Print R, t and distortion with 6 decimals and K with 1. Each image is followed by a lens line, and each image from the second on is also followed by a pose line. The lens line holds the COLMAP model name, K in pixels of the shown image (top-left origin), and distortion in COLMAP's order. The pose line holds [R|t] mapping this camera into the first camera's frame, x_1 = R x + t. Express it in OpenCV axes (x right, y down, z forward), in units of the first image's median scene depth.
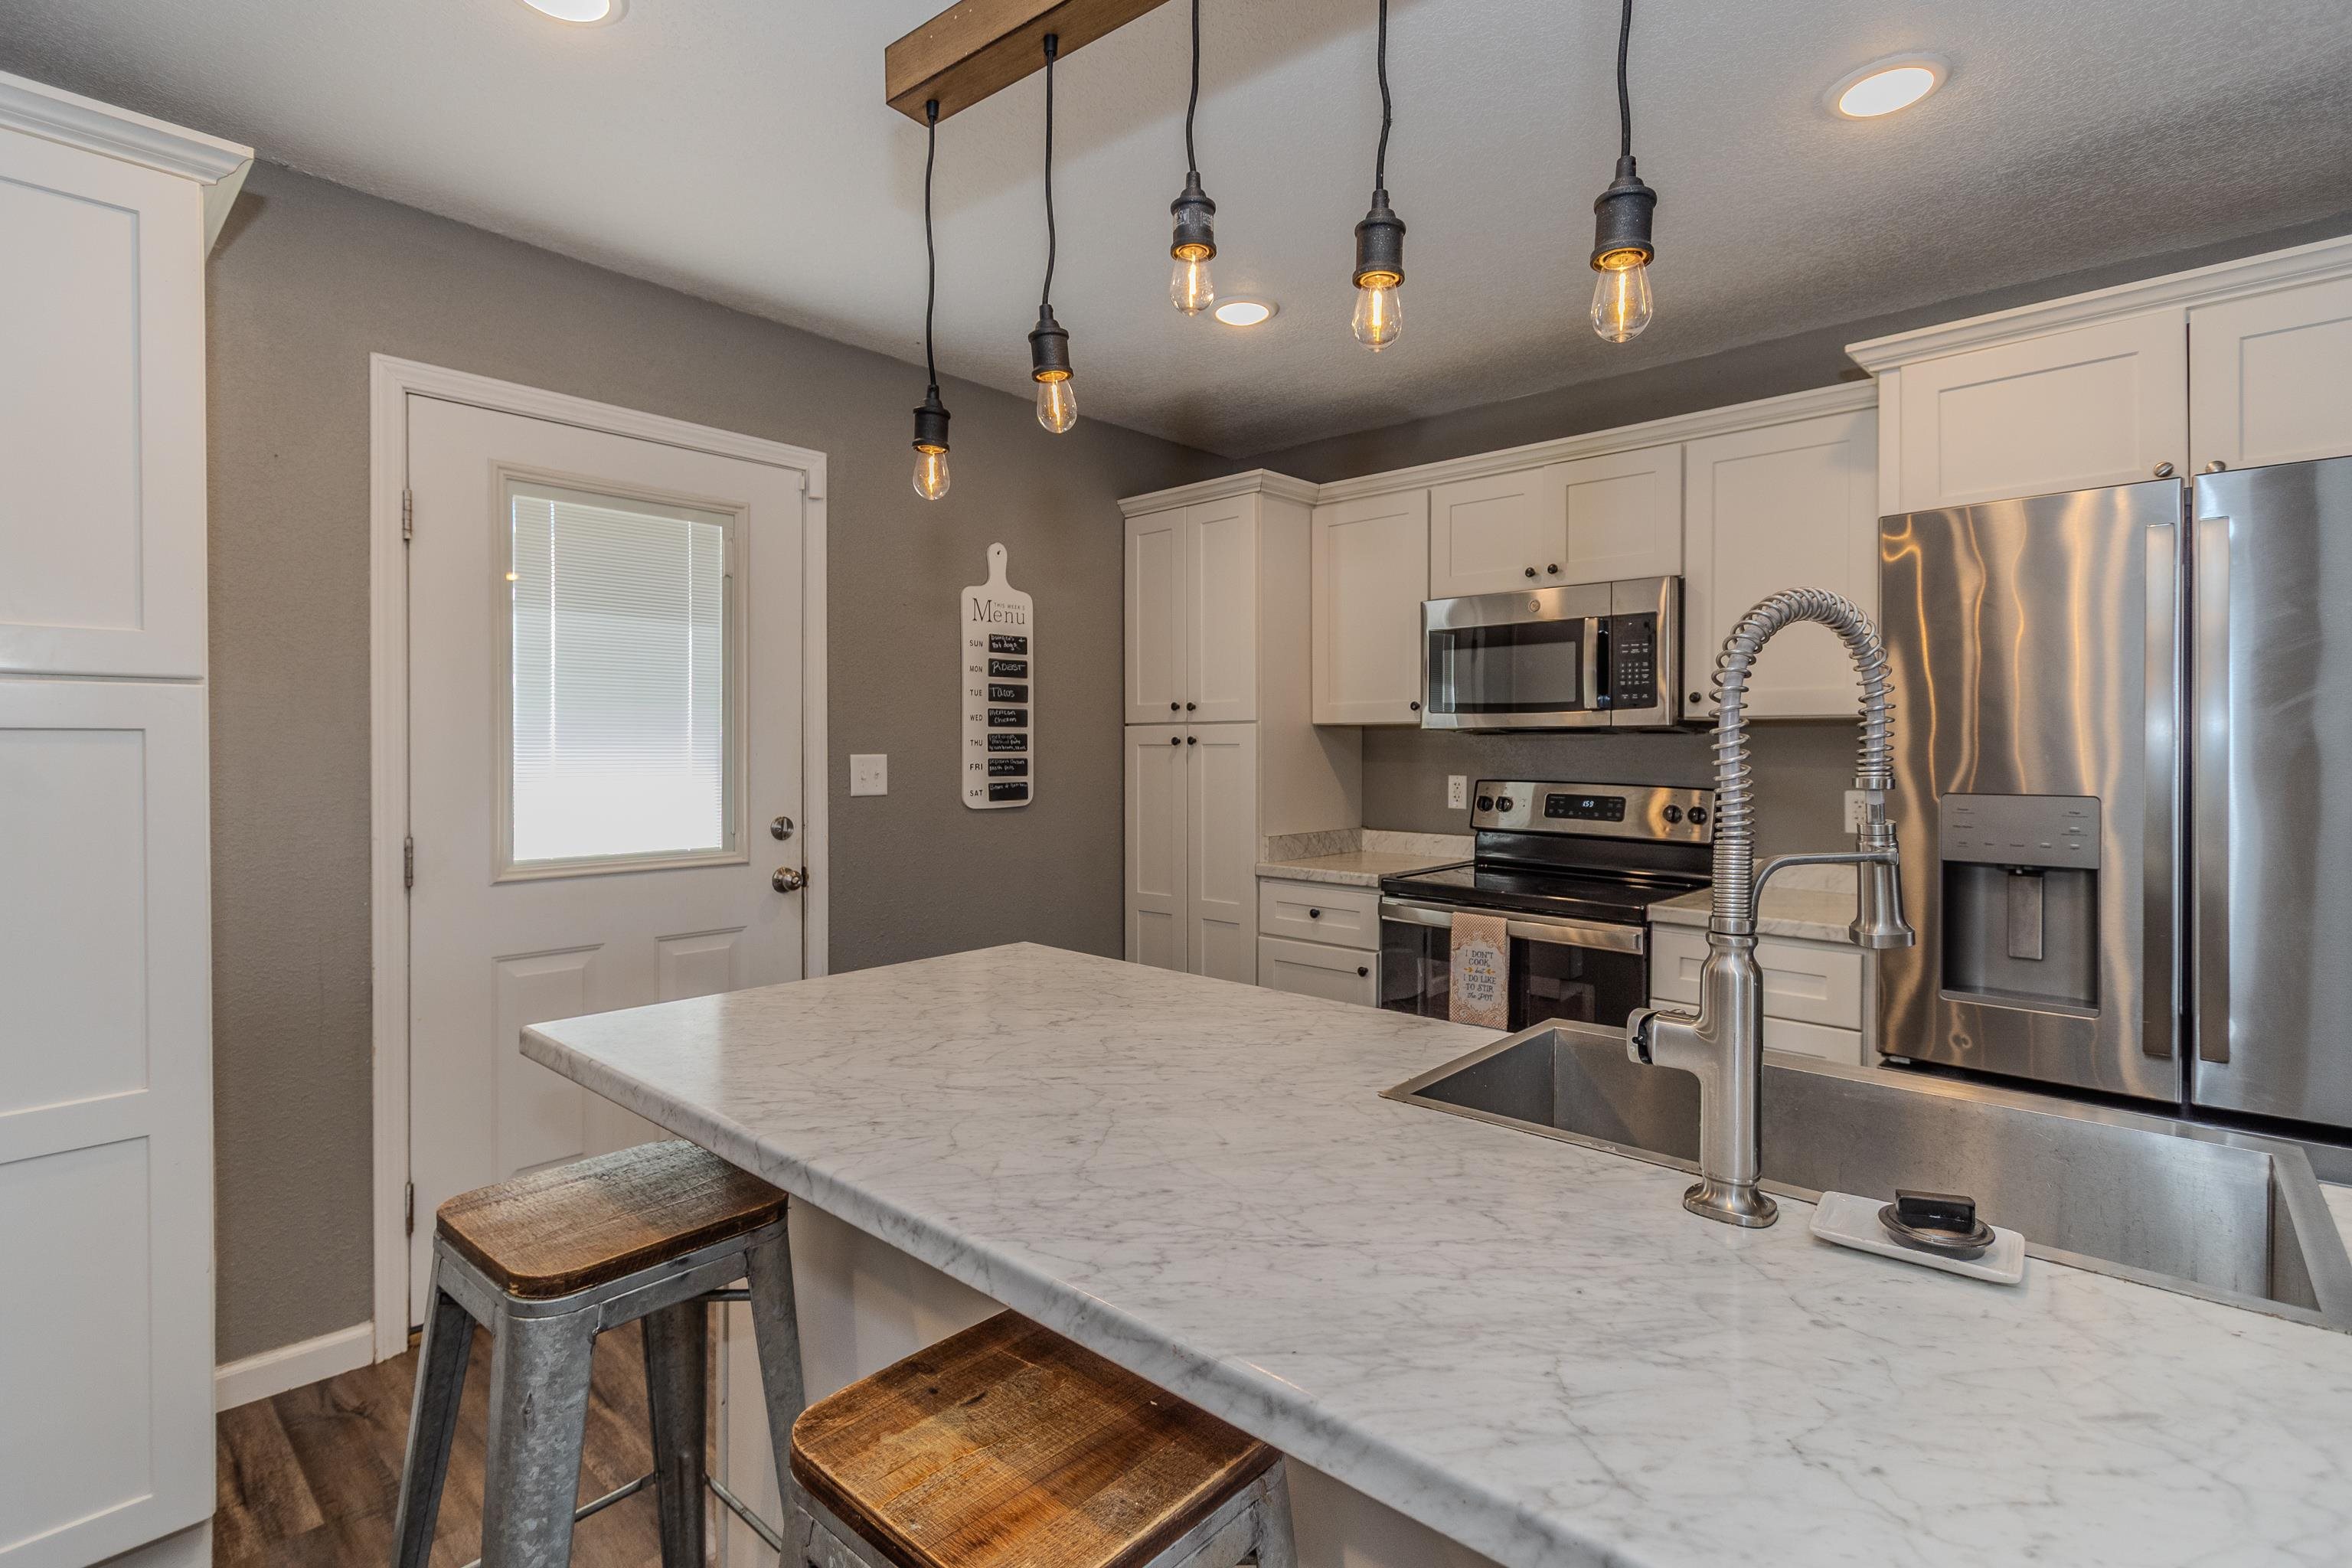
lens RADIAL K [[1082.7, 0, 1164.3], [0, 1082.7, 759.4], [0, 0, 1]] dist [0.001938, 0.000192]
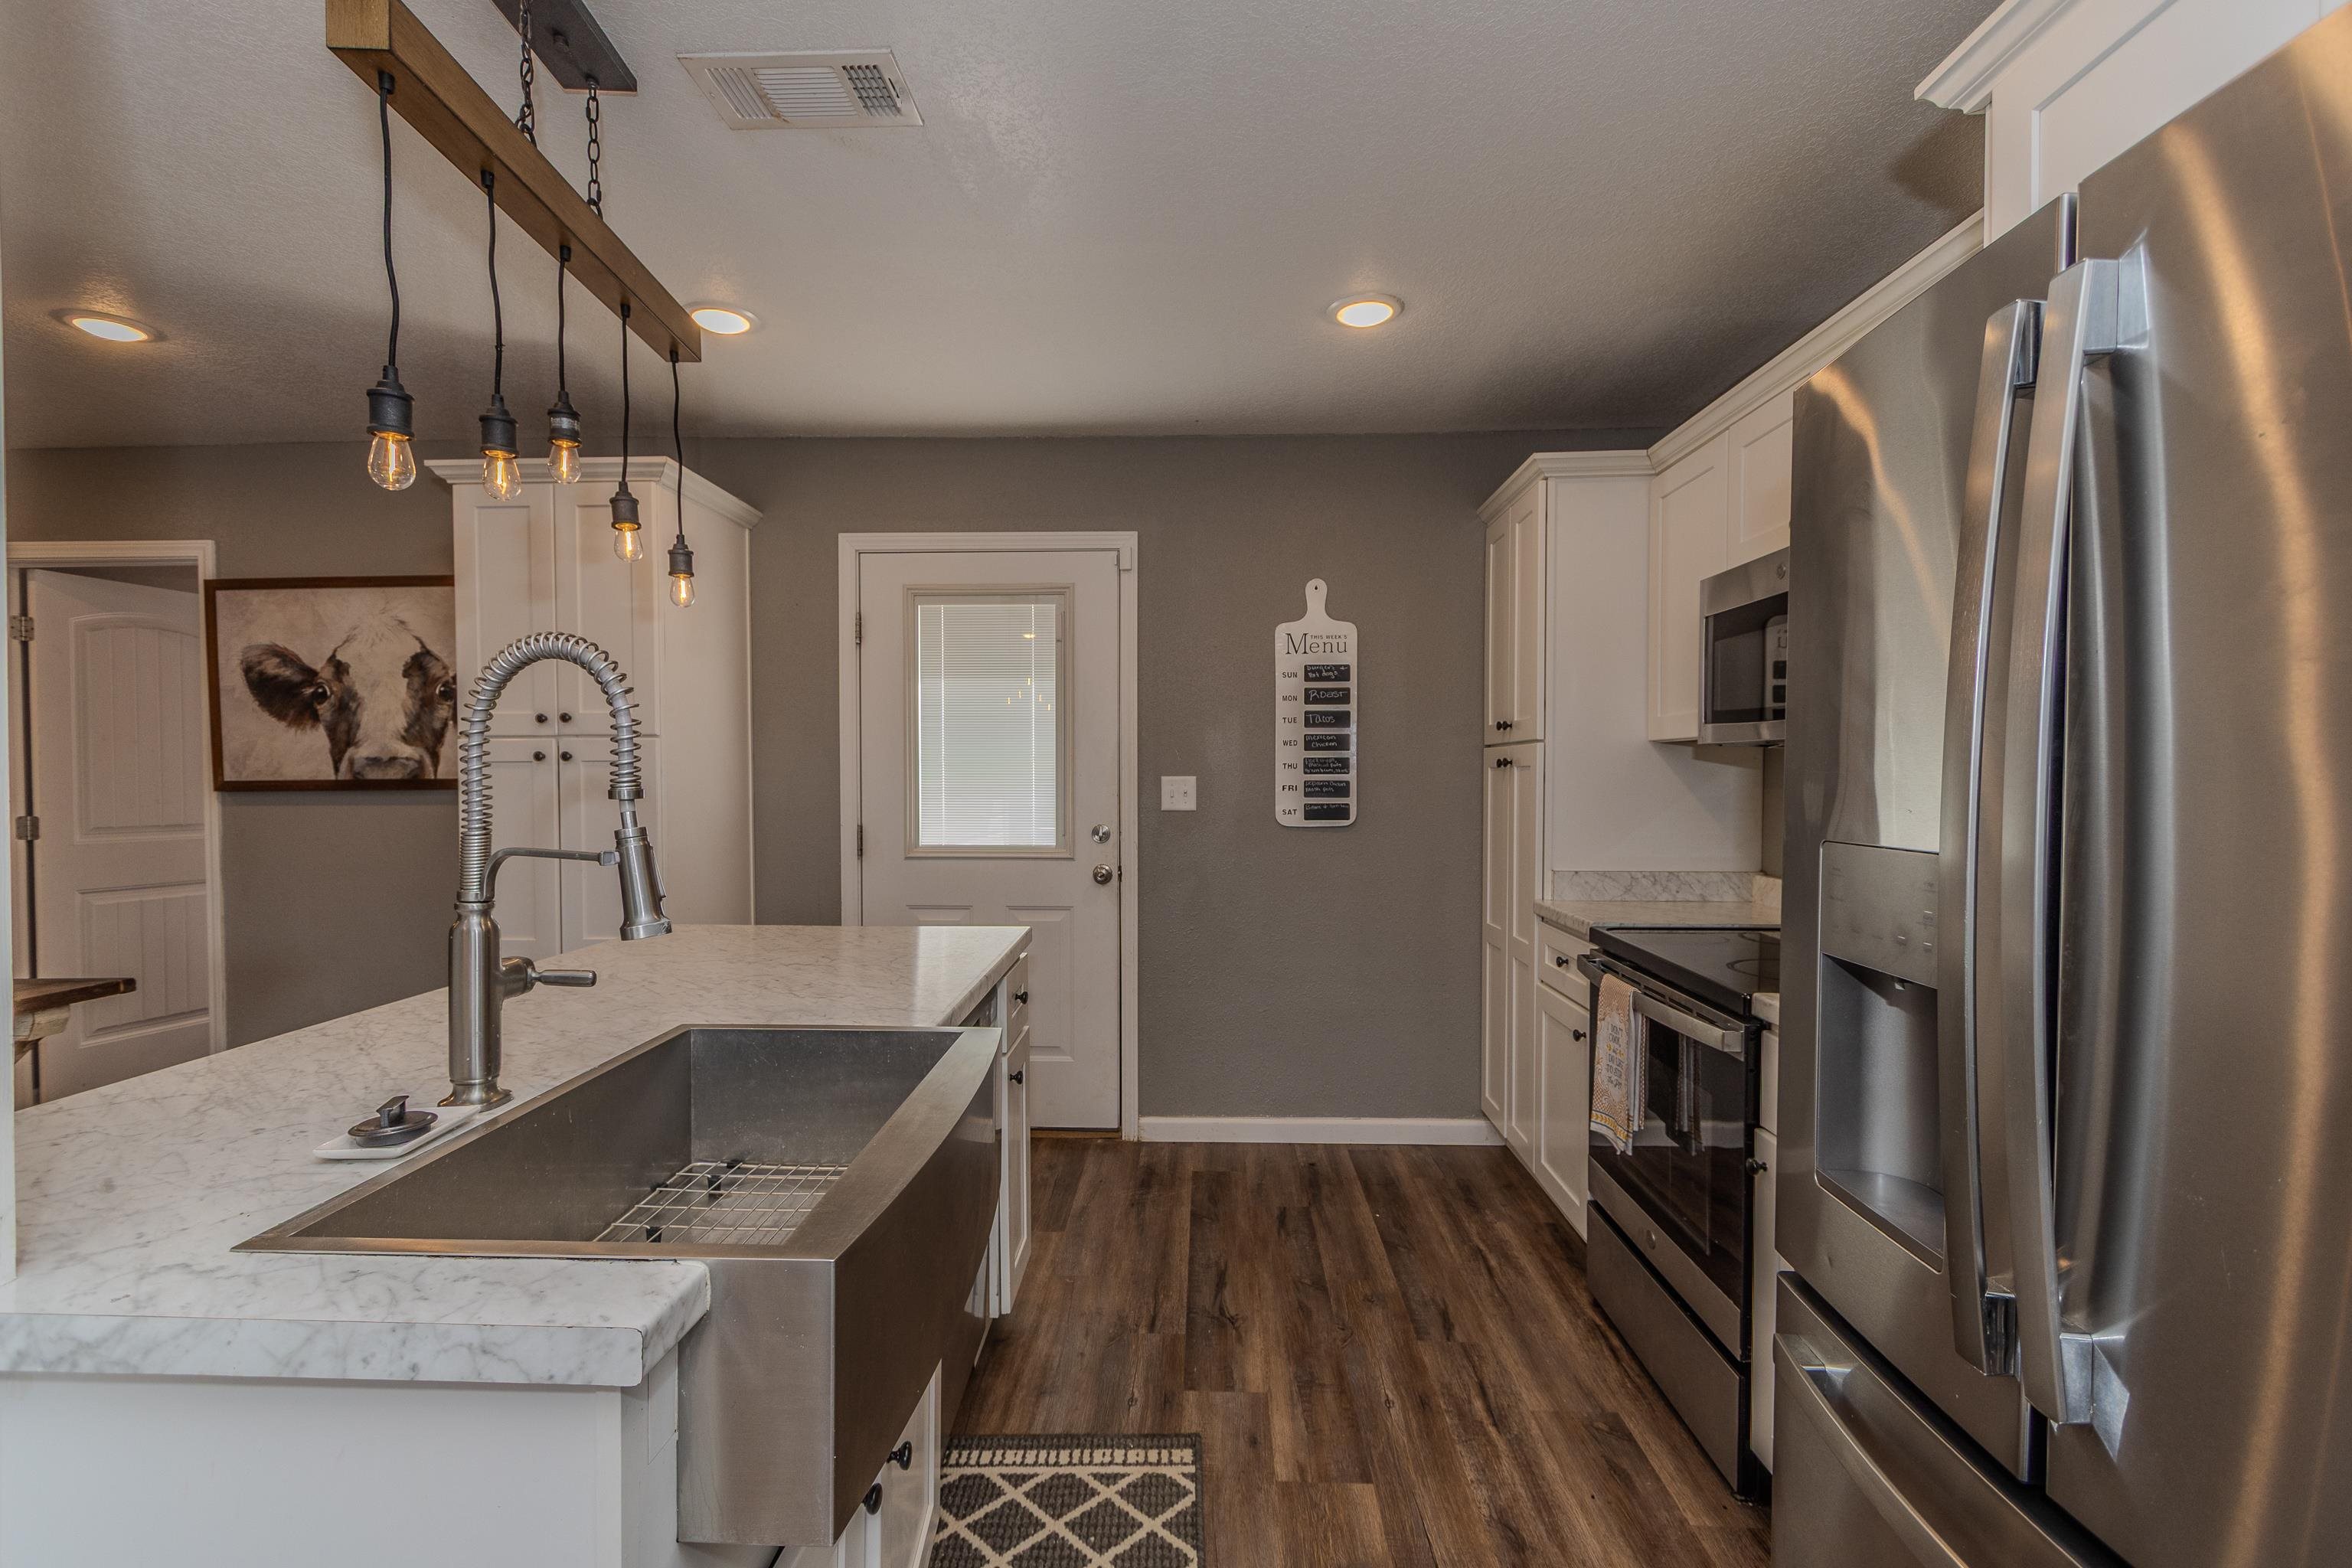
lens RADIAL K [[1082.7, 0, 1174.4], [0, 1082.7, 797.4], [0, 0, 1]] dist [0.001938, 0.000192]
pose [[0.652788, 0.017331, -0.757342, 0.574120], [-0.008234, 0.999842, 0.015784, 0.000125], [0.757496, -0.004068, 0.652828, 0.197628]]
